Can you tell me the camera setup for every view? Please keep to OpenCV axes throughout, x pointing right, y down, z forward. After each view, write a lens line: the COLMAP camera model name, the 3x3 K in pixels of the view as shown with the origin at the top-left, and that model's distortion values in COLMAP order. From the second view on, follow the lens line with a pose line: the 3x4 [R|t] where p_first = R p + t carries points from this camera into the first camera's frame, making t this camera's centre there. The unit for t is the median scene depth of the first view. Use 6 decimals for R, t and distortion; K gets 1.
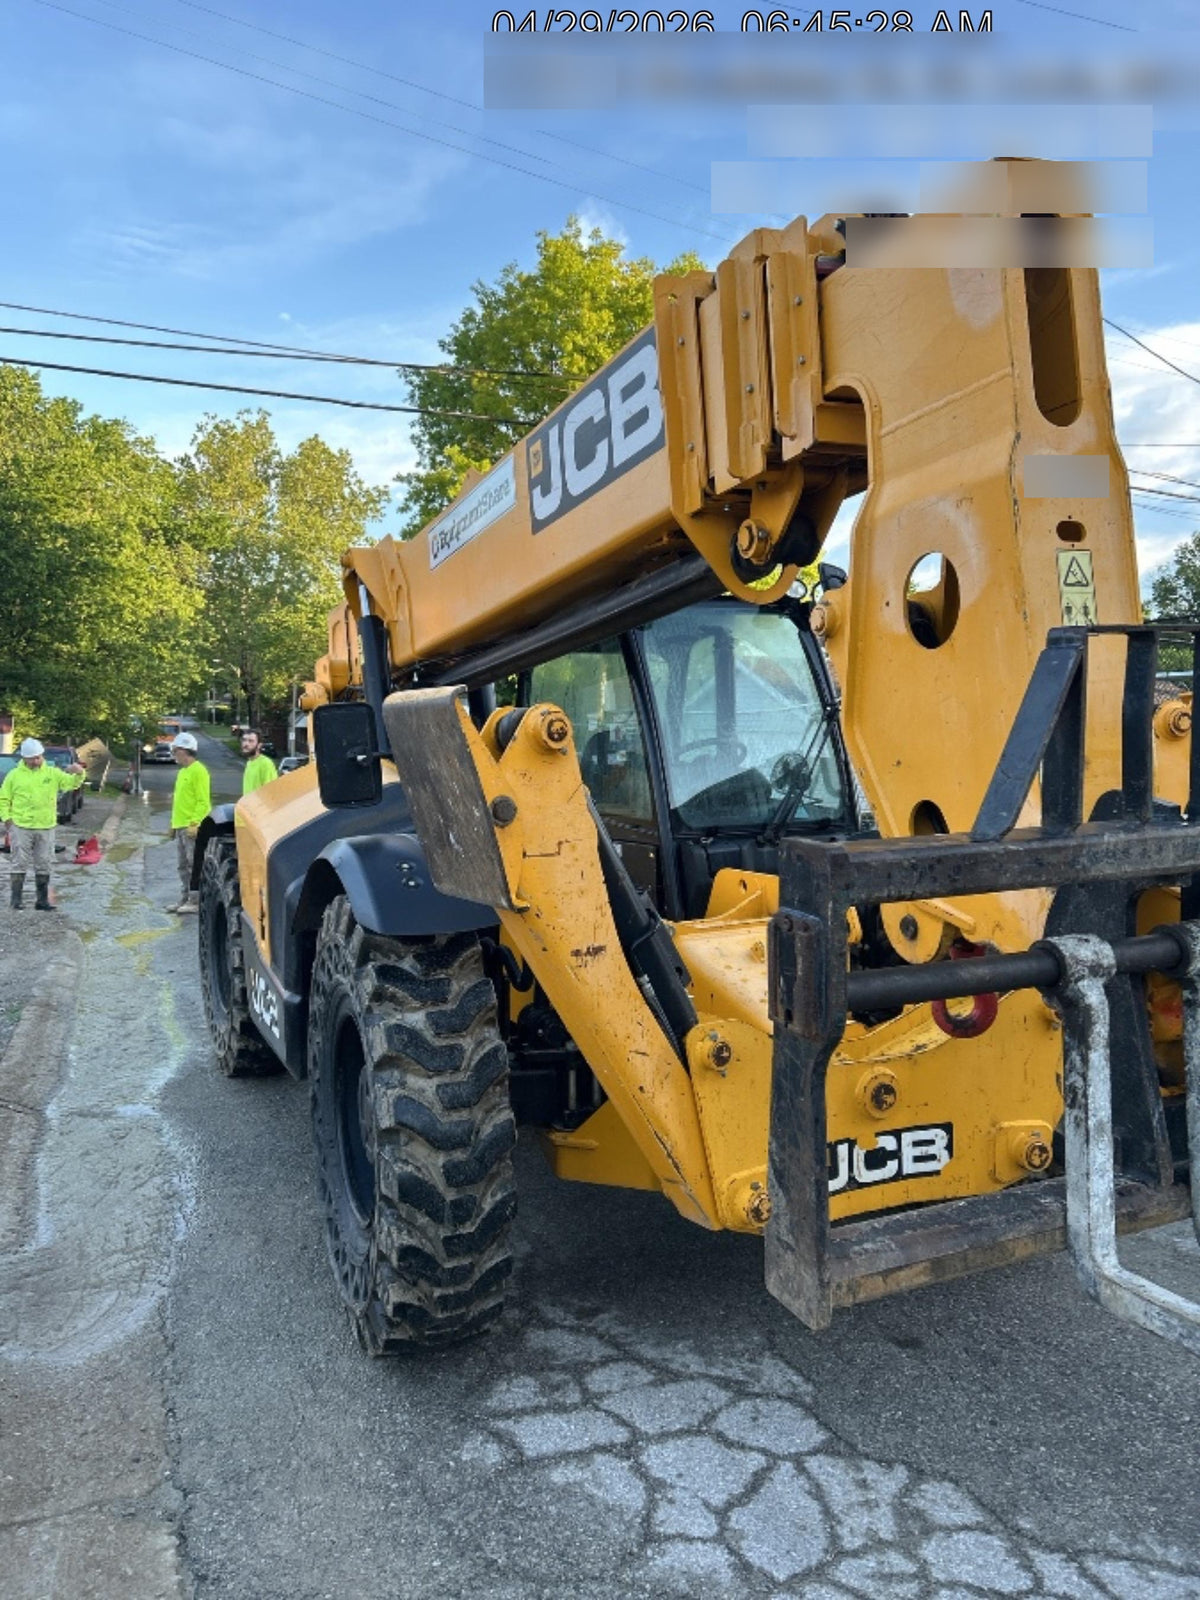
lens RADIAL K [[1157.6, 0, 600.0], [0, 1157.6, 800.0], [0, 0, 1]] dist [0.000053, -0.001413]
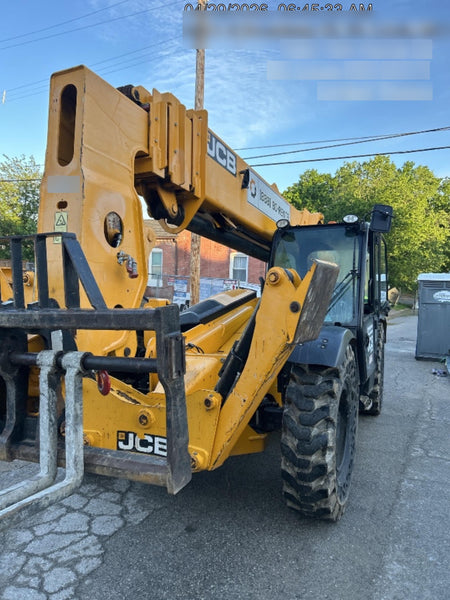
lens RADIAL K [[434.1, 0, 225.0], [0, 434.1, 300.0], [0, 0, 1]] dist [0.000053, -0.001413]
pose [[0.692533, 0.027707, -0.720854, 1.082650], [-0.045389, 0.998956, -0.005209, -0.020463], [0.719957, 0.036326, 0.693067, 0.438852]]
